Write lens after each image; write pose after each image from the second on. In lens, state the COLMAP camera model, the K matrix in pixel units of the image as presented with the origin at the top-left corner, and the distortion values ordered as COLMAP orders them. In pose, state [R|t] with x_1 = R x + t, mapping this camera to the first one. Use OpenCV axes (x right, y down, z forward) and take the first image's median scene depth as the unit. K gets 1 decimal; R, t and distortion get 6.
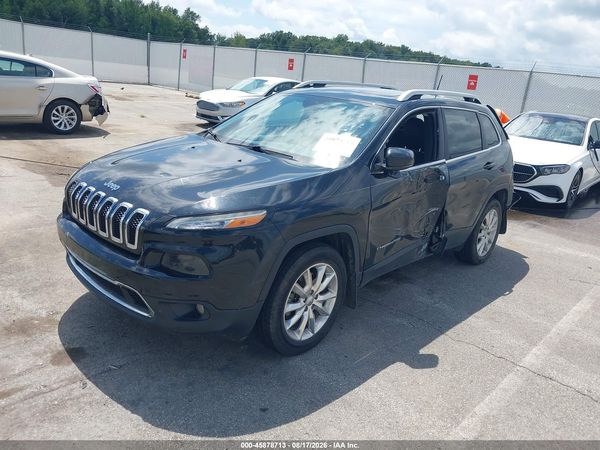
lens RADIAL K [[498.4, 0, 321.6], [0, 498.4, 204.8], [0, 0, 1]] dist [0.002418, 0.001713]
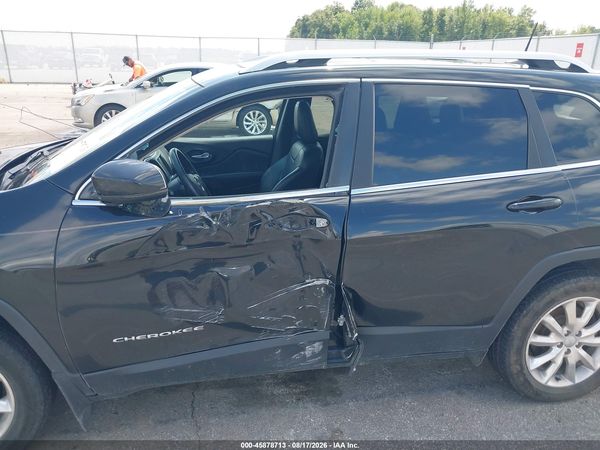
lens RADIAL K [[482.7, 0, 305.6], [0, 482.7, 227.0], [0, 0, 1]] dist [-0.009339, 0.004541]
pose [[0.786414, 0.110026, -0.607822, 0.212731], [-0.083950, 0.993916, 0.071300, -0.034787], [0.611969, -0.005045, 0.790866, 0.248866]]
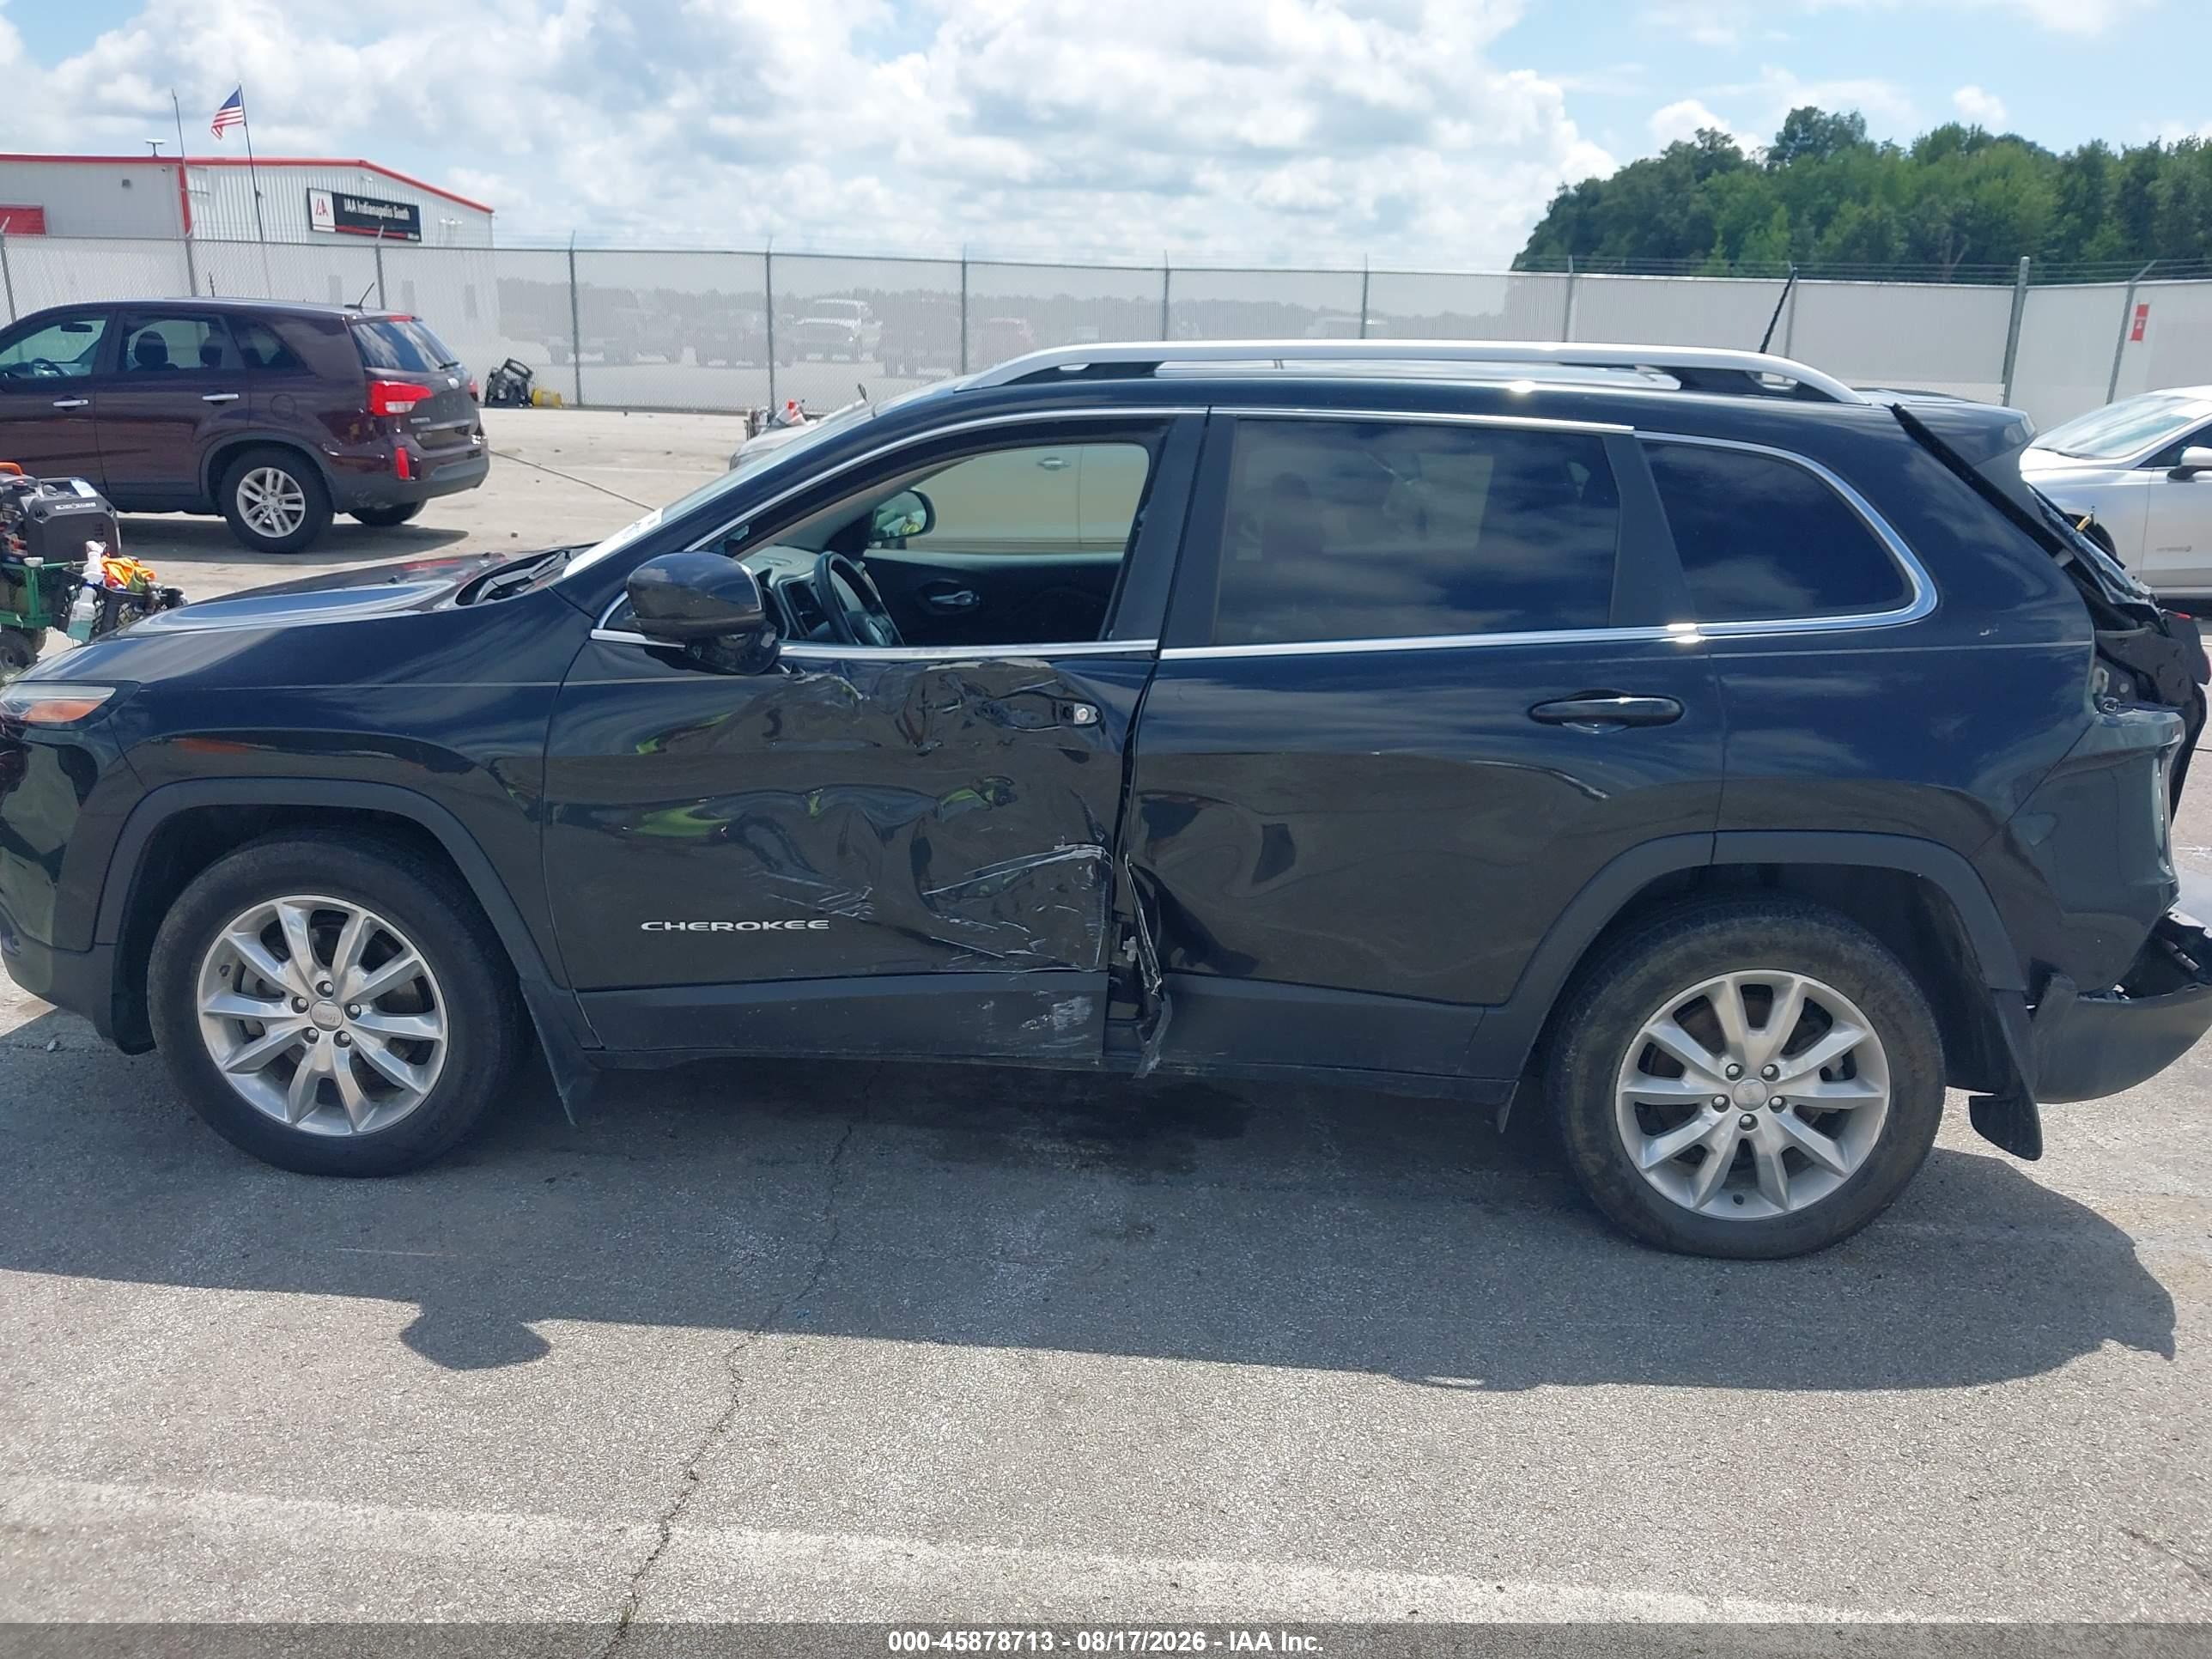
lens RADIAL K [[1780.7, 0, 1095.3], [0, 1780.7, 827.3], [0, 0, 1]] dist [-0.011654, 0.005025]
pose [[0.603393, 0.122962, -0.787907, 0.361092], [-0.155576, 0.987206, 0.034922, -0.014470], [0.782121, 0.101508, 0.614803, 0.208309]]
